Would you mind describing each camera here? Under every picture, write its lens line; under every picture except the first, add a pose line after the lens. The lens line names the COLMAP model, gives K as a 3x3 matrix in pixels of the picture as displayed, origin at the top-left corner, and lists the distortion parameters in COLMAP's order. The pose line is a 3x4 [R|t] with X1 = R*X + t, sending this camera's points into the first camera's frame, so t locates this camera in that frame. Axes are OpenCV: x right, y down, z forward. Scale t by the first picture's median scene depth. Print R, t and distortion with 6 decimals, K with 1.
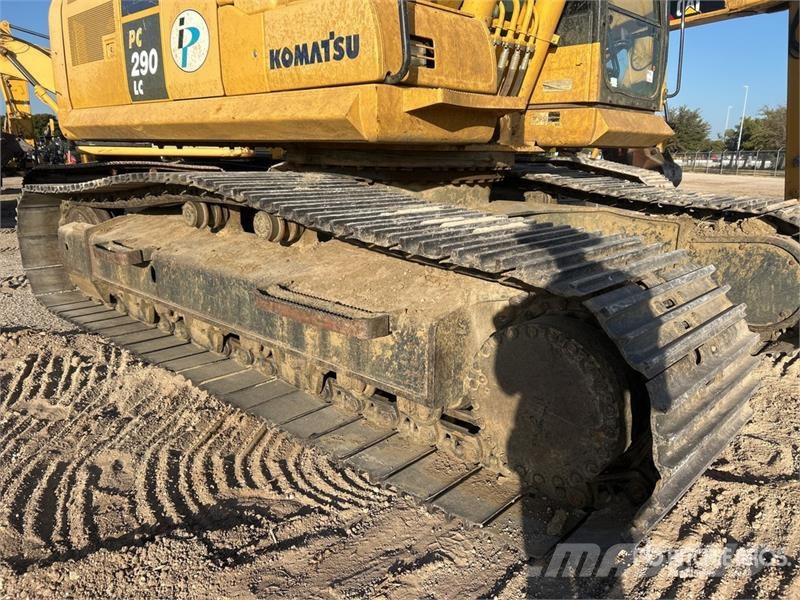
lens RADIAL K [[603.6, 0, 409.6], [0, 603.6, 293.3], [0, 0, 1]] dist [0.064017, -0.070594]
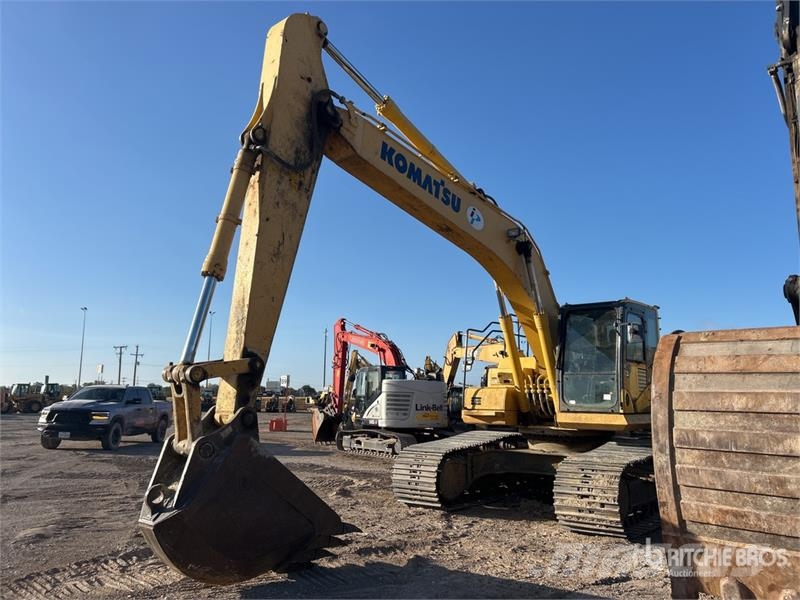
lens RADIAL K [[602.3, 0, 402.1], [0, 602.3, 302.2], [0, 0, 1]] dist [0.067241, -0.070936]
pose [[0.060354, -0.171832, -0.983276, 2.788896], [-0.242733, 0.952975, -0.181436, -0.130187], [0.968214, 0.249623, 0.015806, 0.225778]]
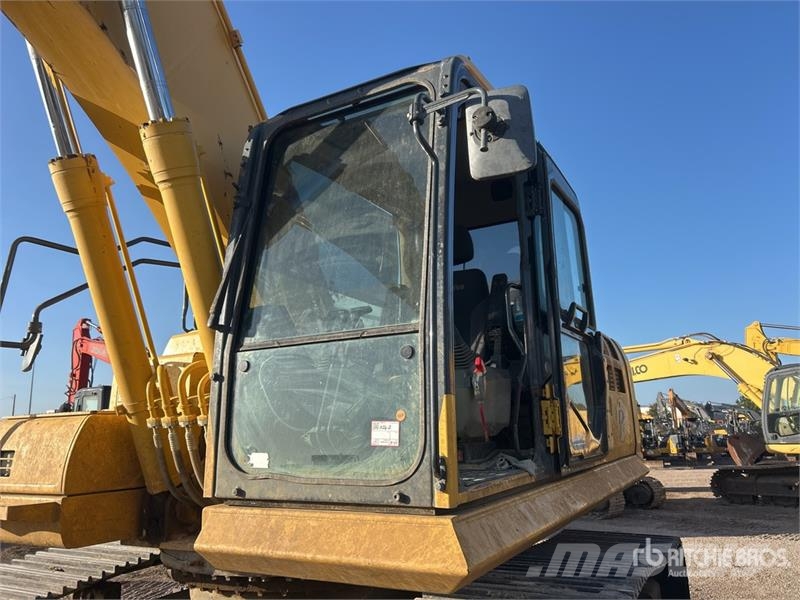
lens RADIAL K [[597.8, 0, 407.8], [0, 597.8, 302.1], [0, 0, 1]] dist [0.066421, -0.071022]
pose [[0.254701, -0.218556, -0.941998, 0.971031], [-0.190861, 0.943602, -0.270533, -0.372058], [0.947998, 0.248696, 0.198622, 1.016093]]
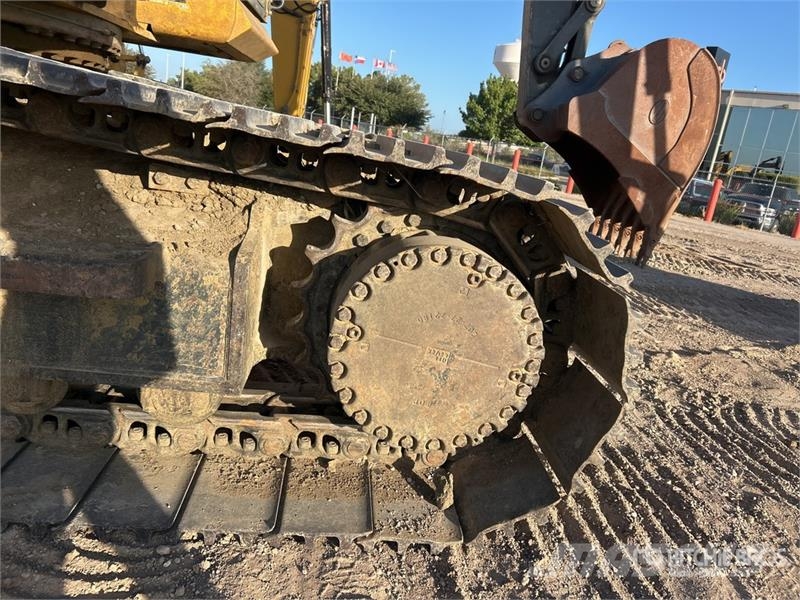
lens RADIAL K [[603.6, 0, 409.6], [0, 603.6, 293.3], [0, 0, 1]] dist [0.064017, -0.070594]
pose [[0.664880, -0.109093, 0.738941, -0.188131], [0.045186, 0.993340, 0.105993, 0.014734], [-0.745583, -0.037083, 0.665381, 0.268676]]
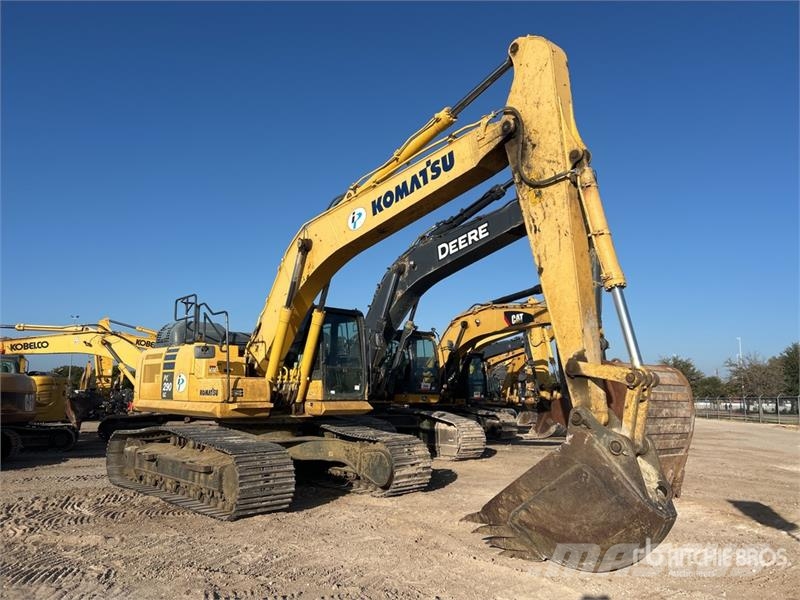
lens RADIAL K [[597.8, 0, 407.8], [0, 597.8, 302.1], [0, 0, 1]] dist [0.066421, -0.071022]
pose [[0.997422, -0.013147, -0.070549, 0.898405], [-0.013863, 0.929258, -0.369172, 0.279739], [0.070412, 0.369198, 0.926680, -1.691671]]
